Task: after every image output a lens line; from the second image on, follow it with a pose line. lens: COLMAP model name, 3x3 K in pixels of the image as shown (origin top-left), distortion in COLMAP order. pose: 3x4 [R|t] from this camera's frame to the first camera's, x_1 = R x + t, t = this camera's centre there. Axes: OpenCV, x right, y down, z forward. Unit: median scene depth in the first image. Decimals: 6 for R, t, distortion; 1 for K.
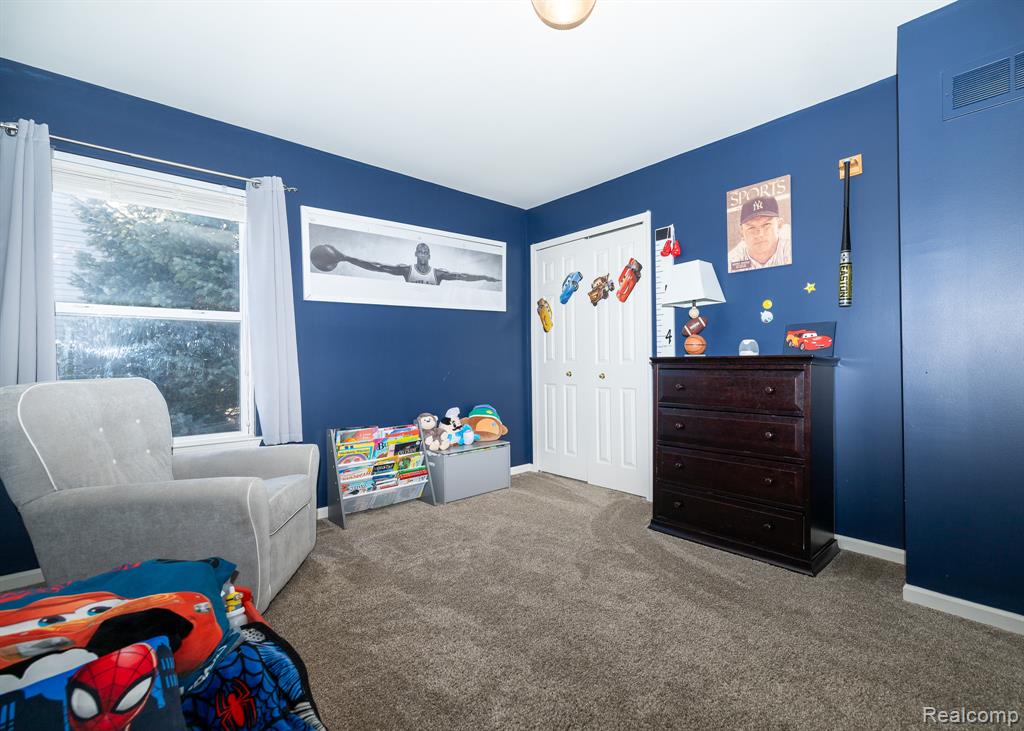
lens RADIAL K [[482.4, 0, 510.5], [0, 482.4, 362.6], [0, 0, 1]] dist [-0.001017, -0.000084]
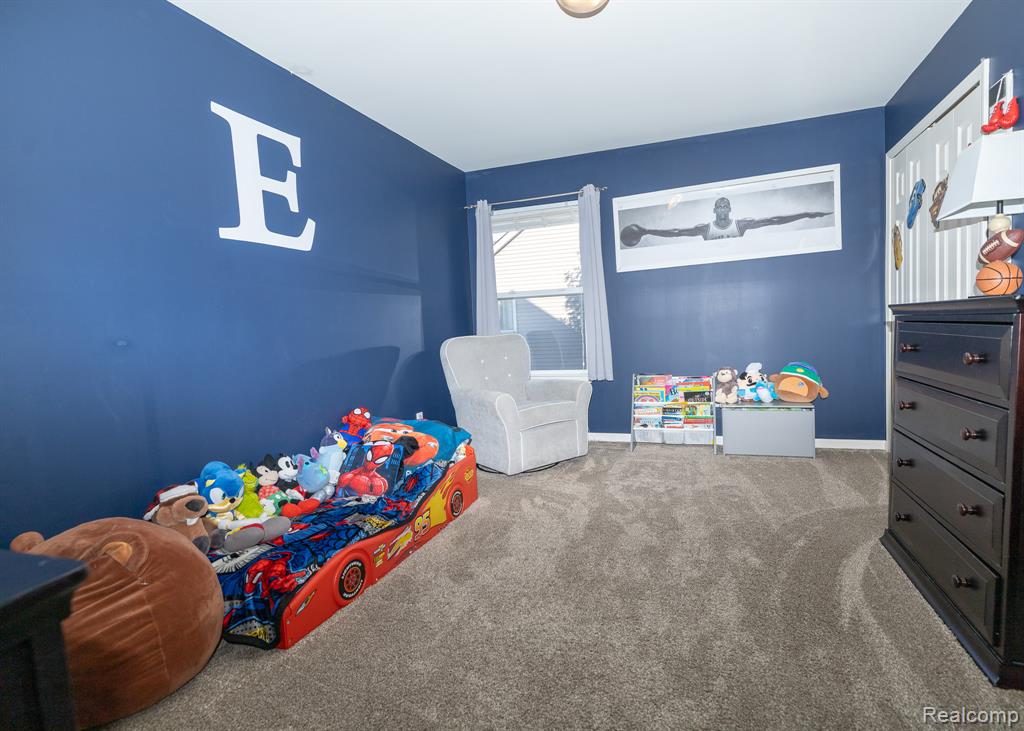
lens RADIAL K [[460.3, 0, 516.6], [0, 460.3, 358.9], [0, 0, 1]] dist [0.000724, 0.000419]
pose [[0.457555, 0.048903, -0.887836, 0.515980], [0.037451, 0.996540, 0.074192, -0.000406], [0.888392, -0.067198, 0.454140, 0.172138]]
